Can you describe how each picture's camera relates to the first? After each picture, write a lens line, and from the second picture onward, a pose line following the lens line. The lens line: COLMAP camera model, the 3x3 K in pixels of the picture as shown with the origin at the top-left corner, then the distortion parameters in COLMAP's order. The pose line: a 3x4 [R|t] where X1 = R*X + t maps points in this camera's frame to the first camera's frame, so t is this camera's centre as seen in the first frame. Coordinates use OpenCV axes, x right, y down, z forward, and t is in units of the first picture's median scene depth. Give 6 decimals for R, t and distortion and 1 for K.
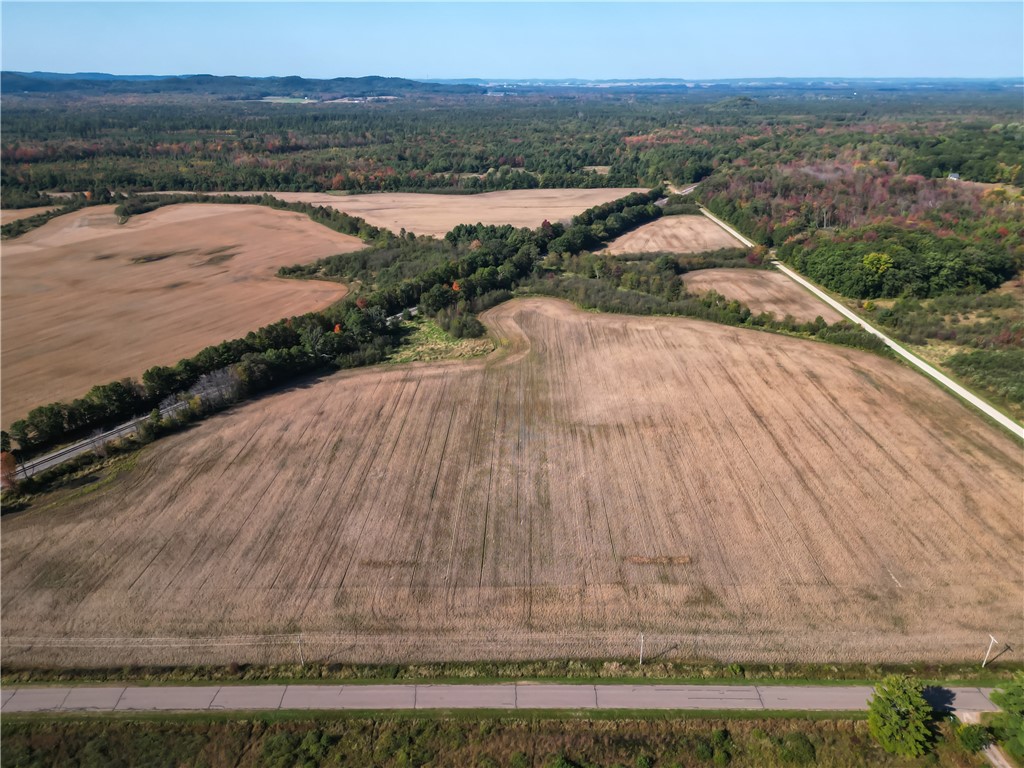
lens RADIAL K [[723.8, 0, 512.0], [0, 723.8, 384.0], [0, 0, 1]] dist [0.064430, -0.062471]
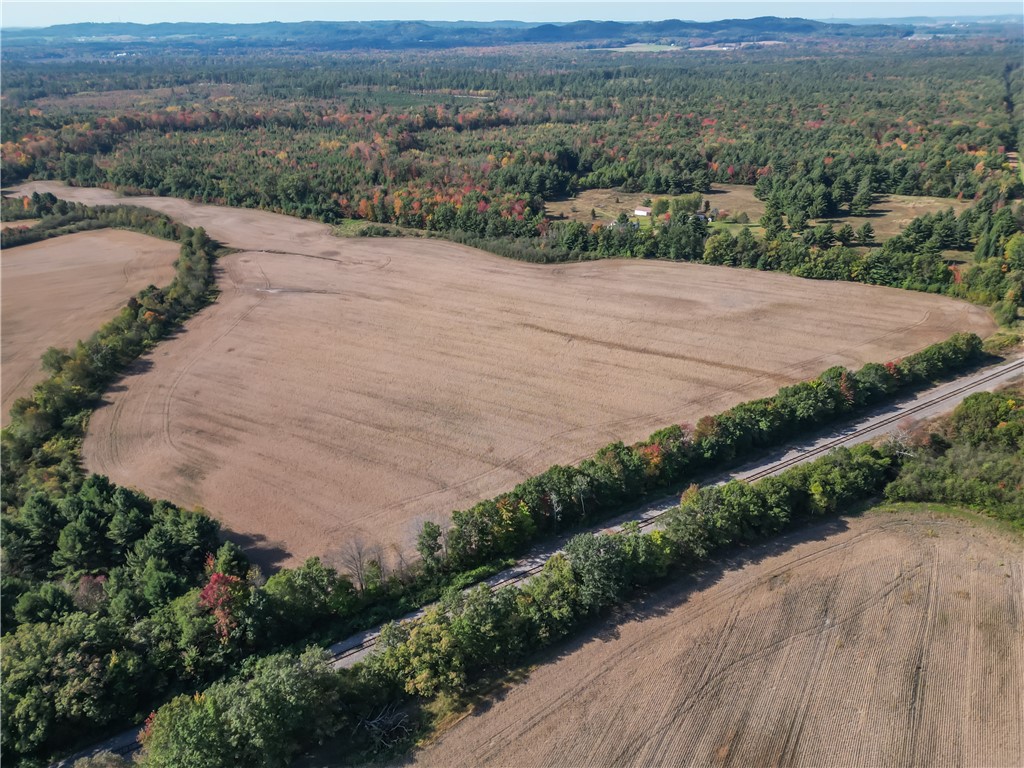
lens RADIAL K [[723.8, 0, 512.0], [0, 723.8, 384.0], [0, 0, 1]] dist [0.064430, -0.062471]
pose [[0.868235, 0.209369, -0.449813, 0.229849], [-0.180019, 0.977757, 0.107628, -0.322424], [0.462342, -0.012471, 0.886614, 0.770571]]
